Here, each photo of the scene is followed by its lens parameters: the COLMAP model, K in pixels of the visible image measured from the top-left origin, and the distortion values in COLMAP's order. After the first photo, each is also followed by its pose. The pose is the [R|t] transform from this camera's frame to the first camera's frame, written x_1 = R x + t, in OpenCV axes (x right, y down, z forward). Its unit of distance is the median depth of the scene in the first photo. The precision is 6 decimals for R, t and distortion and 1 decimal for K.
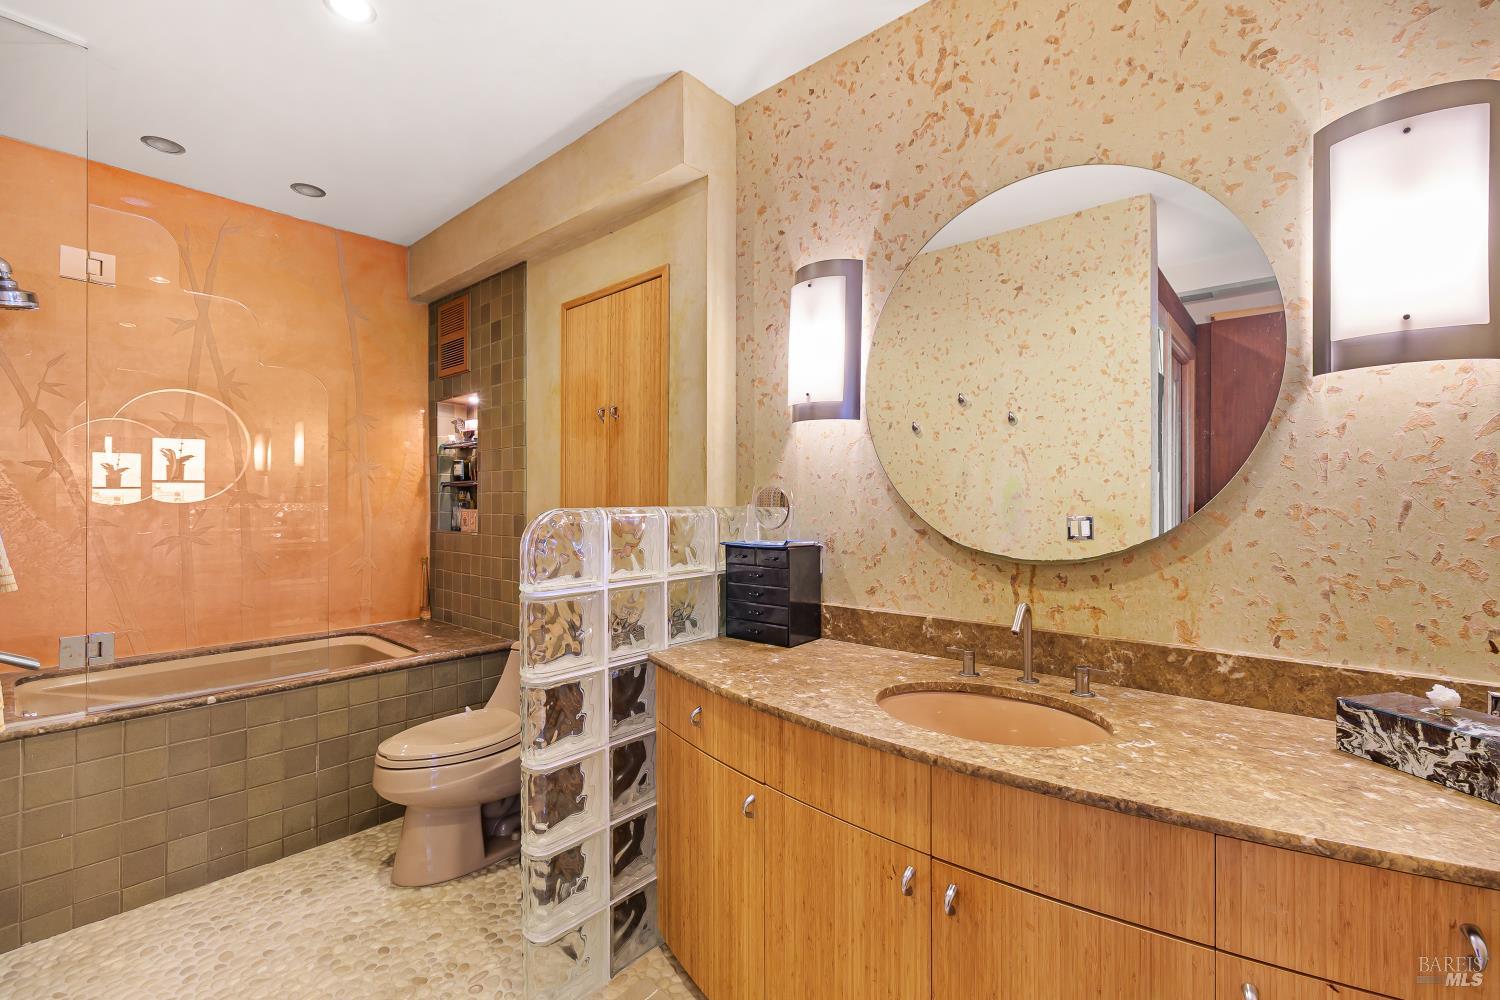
lens RADIAL K [[659.4, 0, 750.0], [0, 659.4, 500.0], [0, 0, 1]] dist [-0.001373, -0.000252]
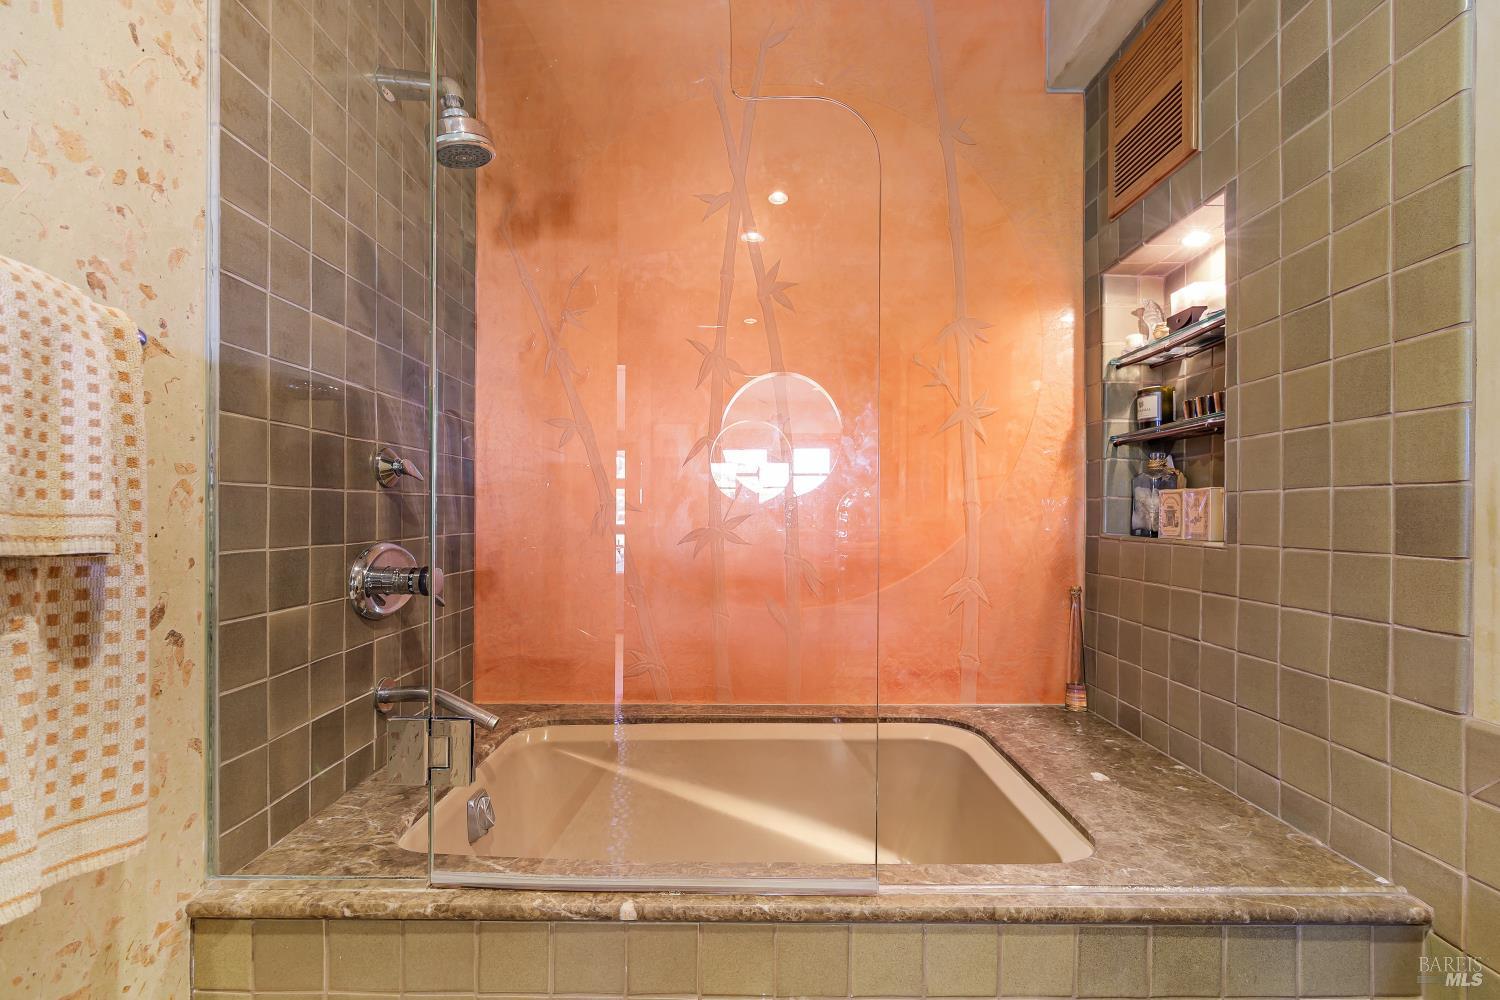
lens RADIAL K [[651.7, 0, 748.6], [0, 651.7, 511.3], [0, 0, 1]] dist [-0.000026, -0.000483]
pose [[0.654233, 0.001589, -0.756291, -0.285954], [-0.005074, 0.999985, -0.002288, 0.031724], [0.756276, 0.005334, 0.654231, 0.493225]]
